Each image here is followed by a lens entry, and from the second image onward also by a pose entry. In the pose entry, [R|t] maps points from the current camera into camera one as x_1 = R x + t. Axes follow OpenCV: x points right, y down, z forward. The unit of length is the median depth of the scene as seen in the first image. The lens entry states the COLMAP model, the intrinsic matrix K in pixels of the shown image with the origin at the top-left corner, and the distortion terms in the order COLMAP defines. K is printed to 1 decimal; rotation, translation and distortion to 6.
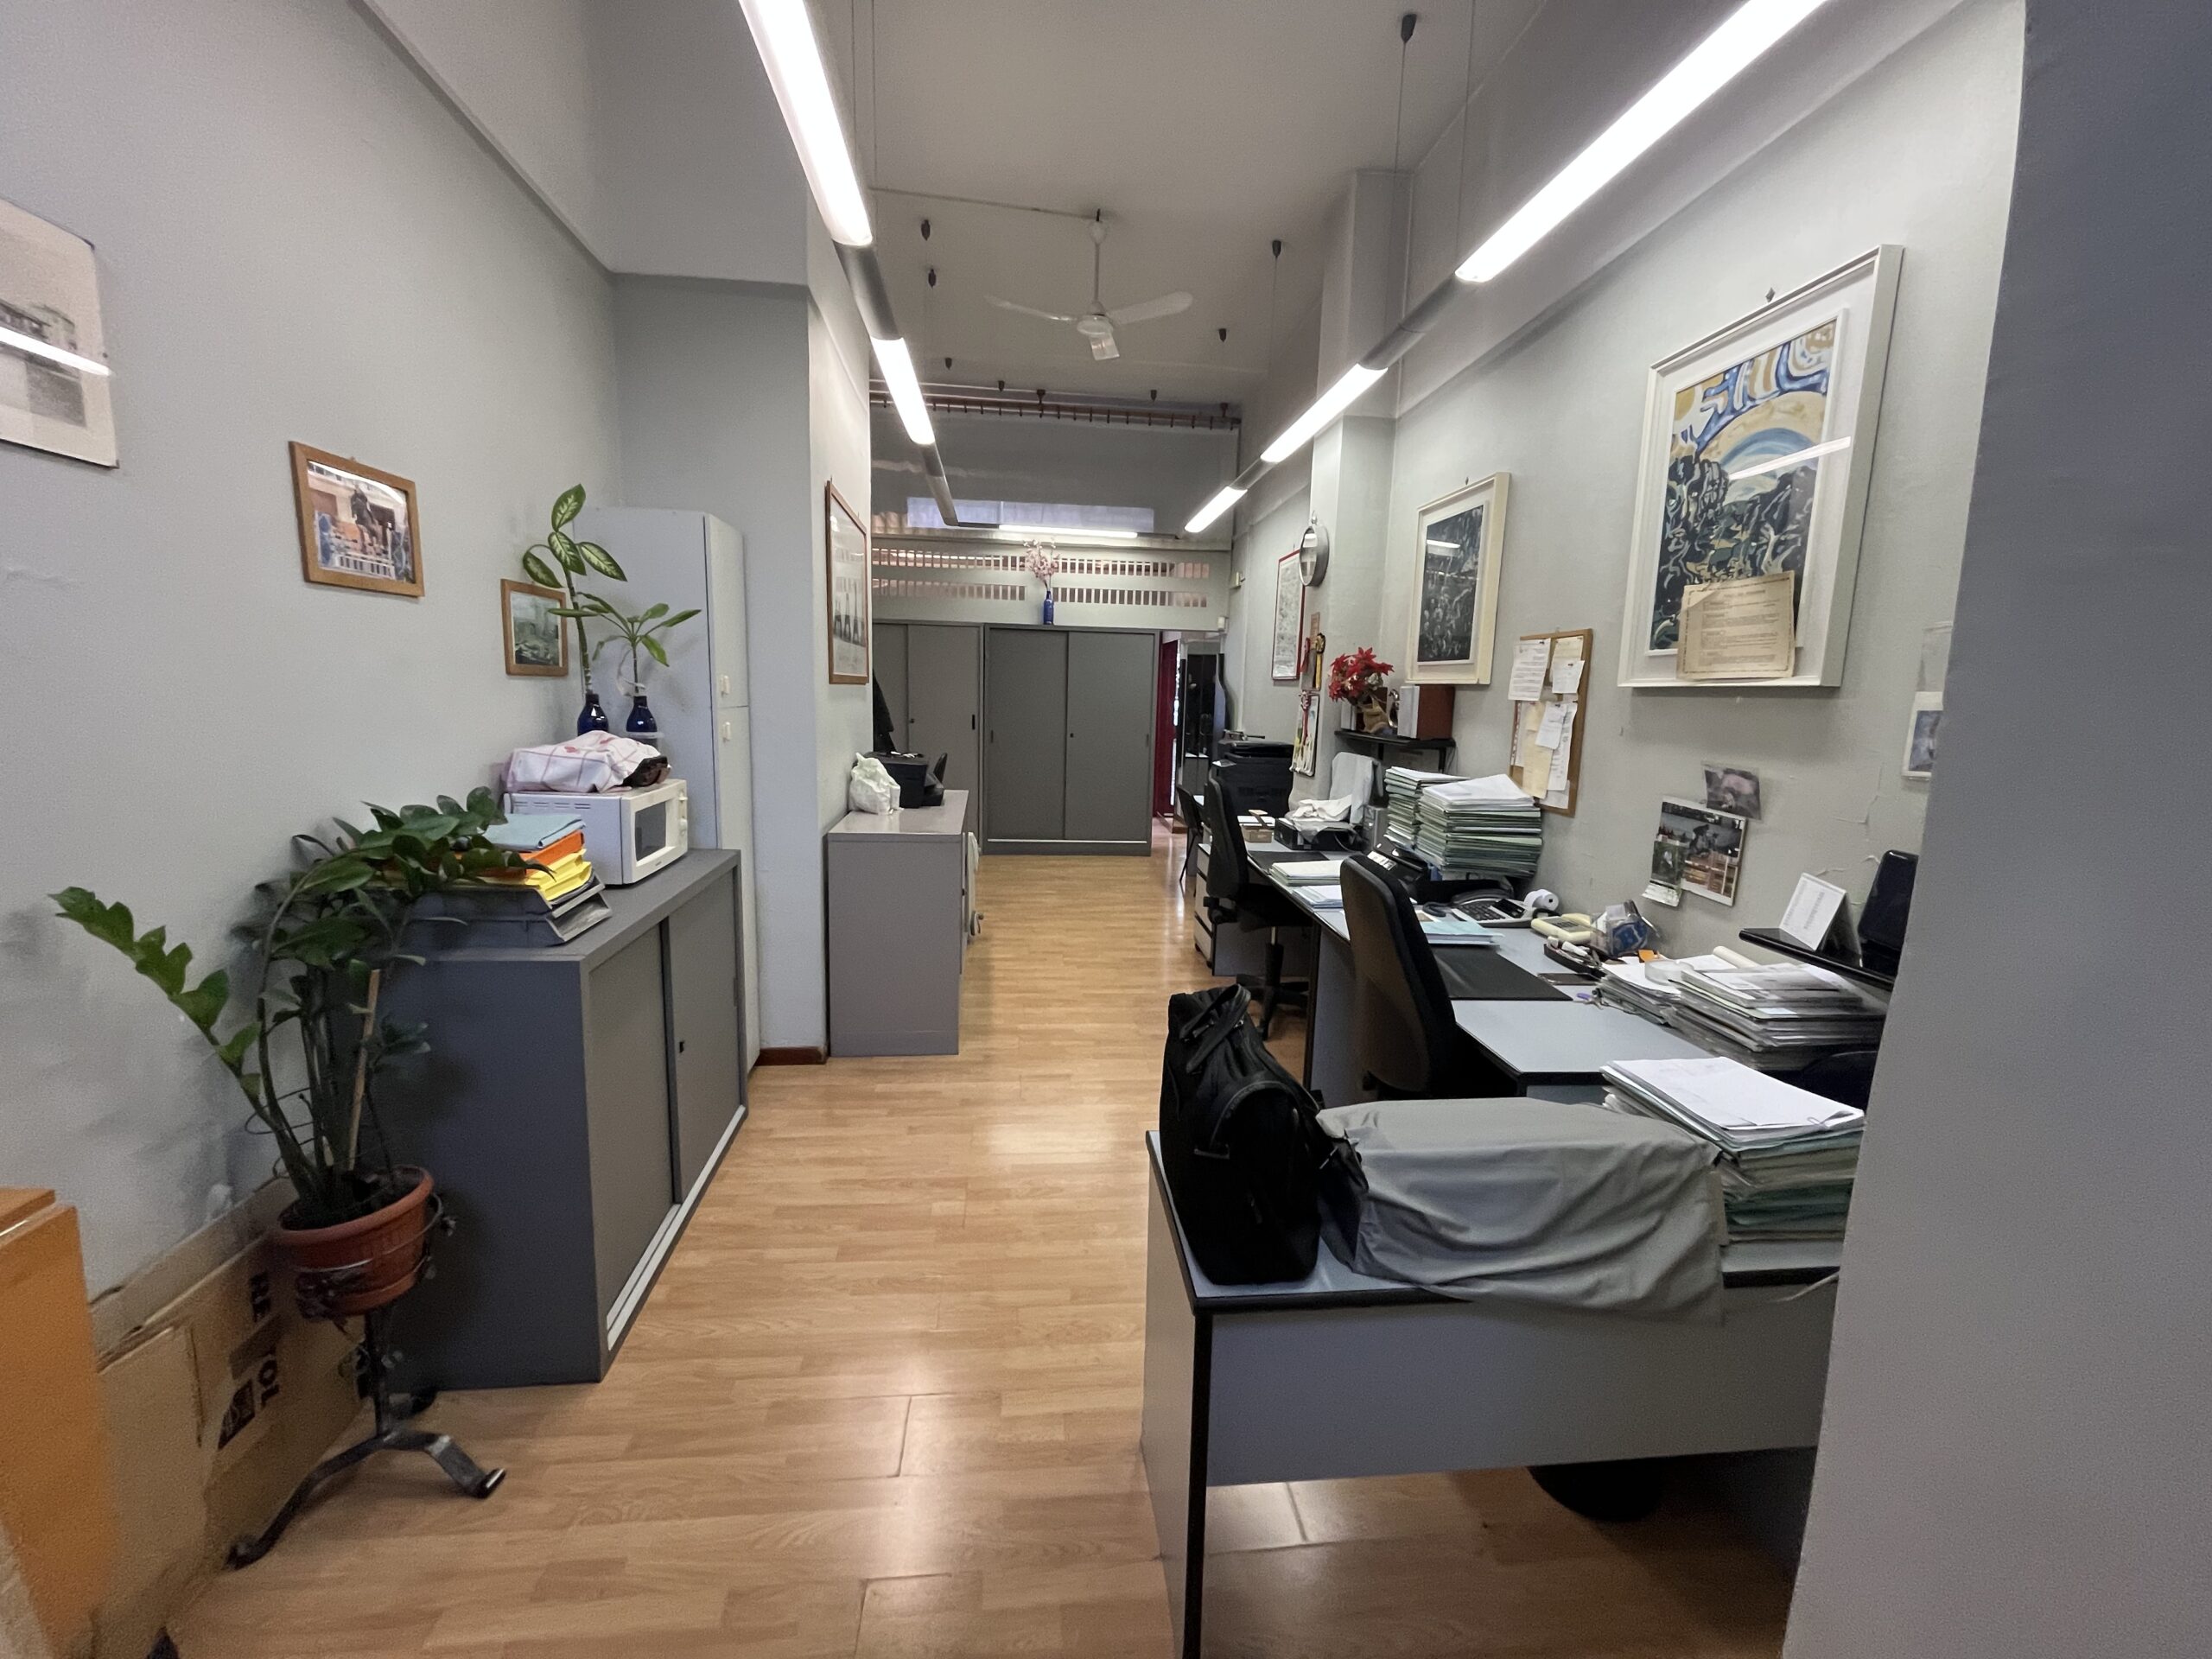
lens RADIAL K [[889.4, 0, 1103.6], [0, 889.4, 825.9], [0, 0, 1]] dist [-0.003585, 0.000017]
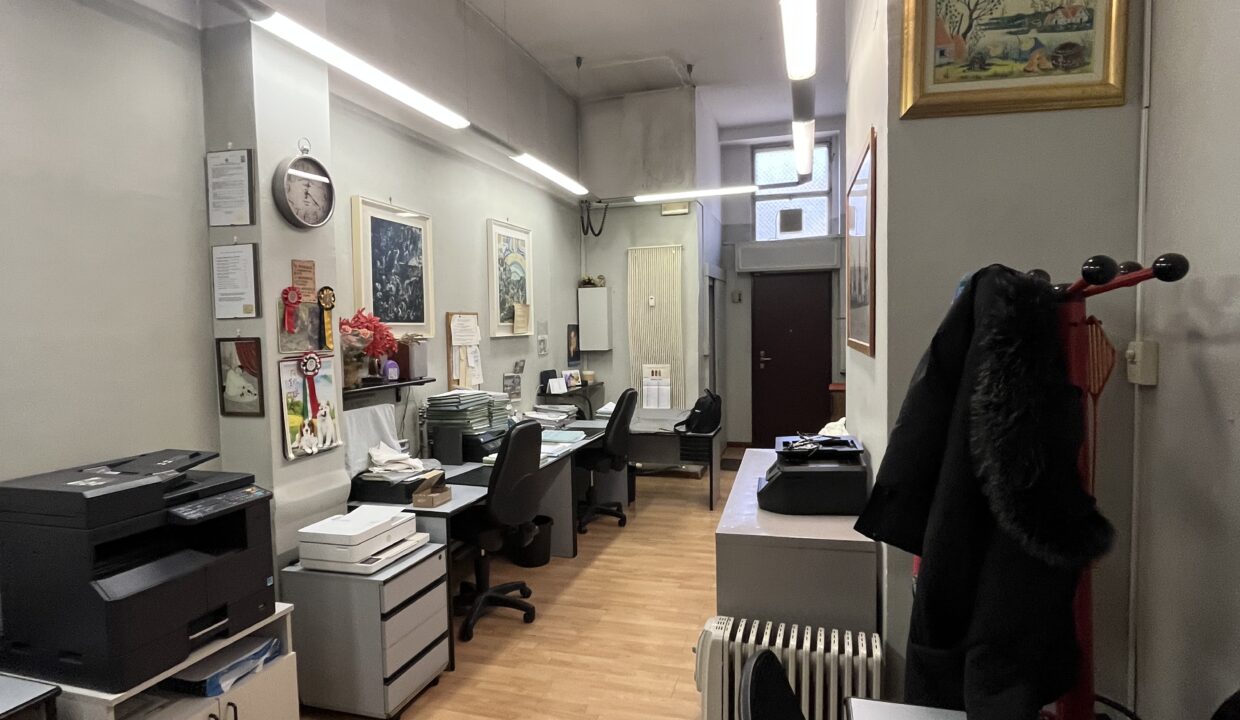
lens RADIAL K [[663.6, 0, 614.7], [0, 663.6, 360.9], [0, 0, 1]] dist [-0.004533, 0.000045]
pose [[-0.924821, -0.030536, 0.379175, -0.427320], [0.051118, 0.977756, 0.203420, -0.415873], [-0.376952, 0.207509, -0.902689, 2.360089]]
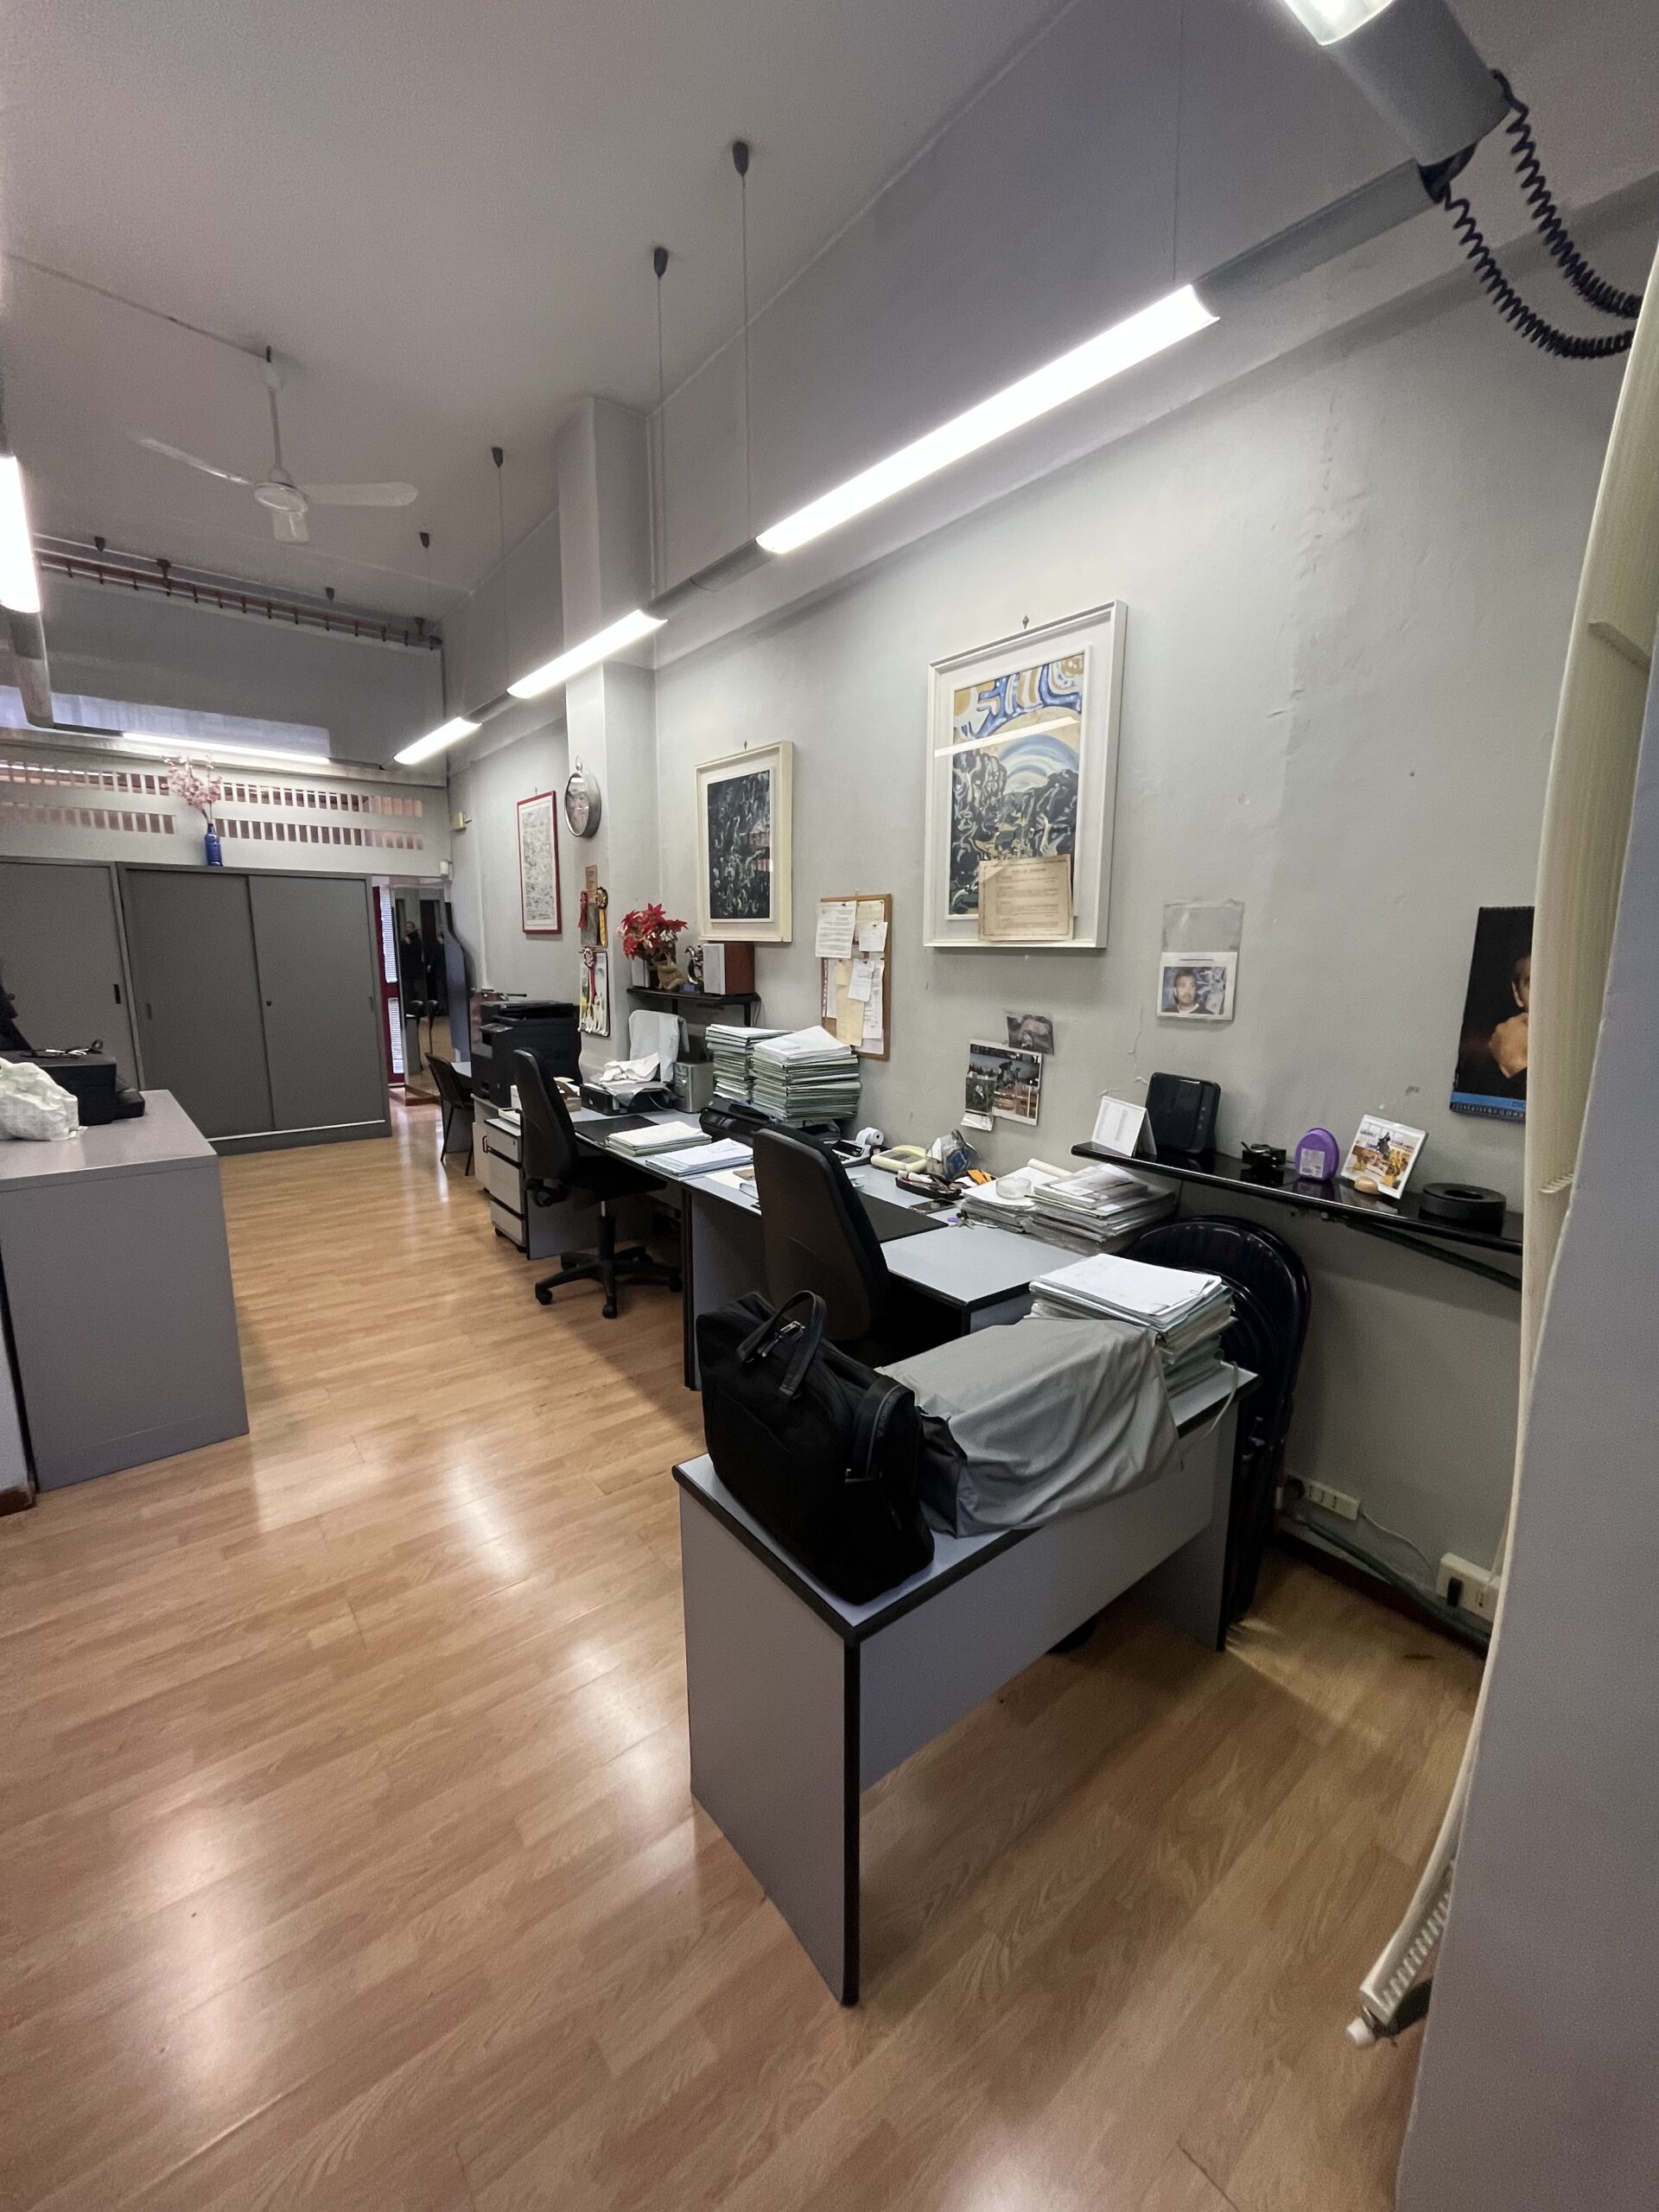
lens RADIAL K [[889.4, 0, 825.9], [0, 889.4, 1108.6], [0, 0, 1]] dist [-0.003585, 0.000017]
pose [[0.836141, -0.121313, 0.534931, -0.150040], [0.097998, 0.992584, 0.071922, -0.038966], [-0.539689, -0.007715, 0.841829, 0.089870]]
